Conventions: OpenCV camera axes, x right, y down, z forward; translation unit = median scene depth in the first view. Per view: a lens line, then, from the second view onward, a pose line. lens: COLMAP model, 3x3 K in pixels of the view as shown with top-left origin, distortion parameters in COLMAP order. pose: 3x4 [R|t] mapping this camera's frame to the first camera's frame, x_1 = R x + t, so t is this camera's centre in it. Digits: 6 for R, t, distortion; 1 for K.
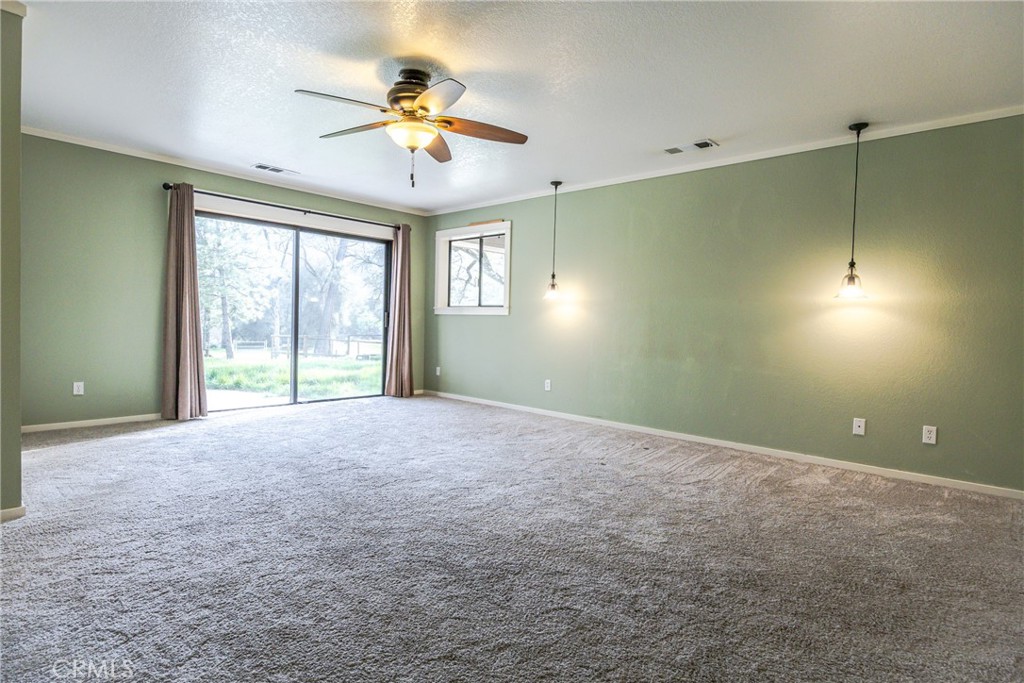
lens RADIAL K [[539.3, 0, 512.0], [0, 539.3, 341.5], [0, 0, 1]] dist [-0.003122, -0.000331]
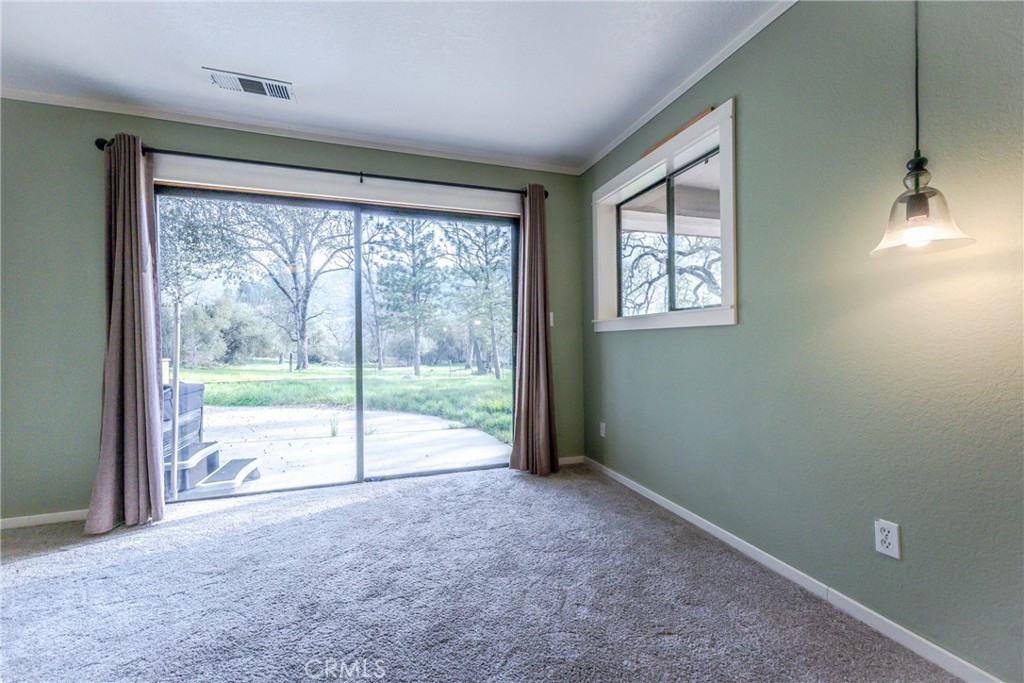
lens RADIAL K [[413.6, 0, 512.0], [0, 413.6, 341.5], [0, 0, 1]] dist [0.001219, 0.000293]
pose [[0.871286, -0.036586, -0.489410, -0.001153], [0.016631, 0.998846, -0.045062, -0.021931], [0.490494, 0.031123, 0.870889, 0.590483]]
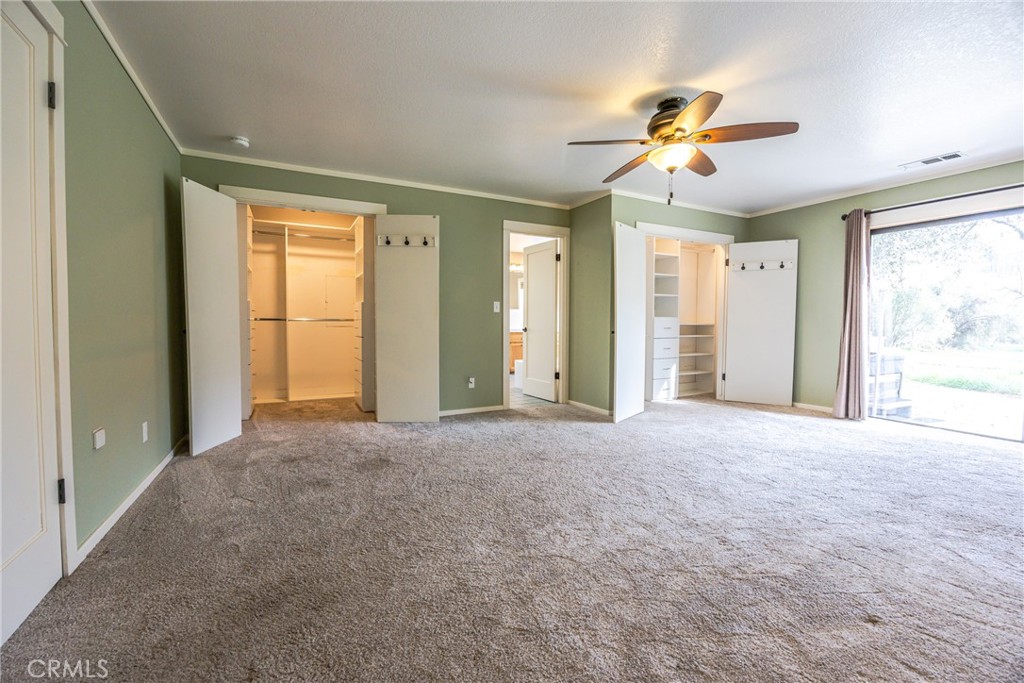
lens RADIAL K [[463.8, 0, 512.0], [0, 463.8, 341.5], [0, 0, 1]] dist [-0.002645, -0.000323]
pose [[-0.315547, 0.011053, -0.948845, 0.387808], [-0.053365, 0.998143, 0.029375, -0.007472], [0.947408, 0.059904, -0.314372, 0.466089]]
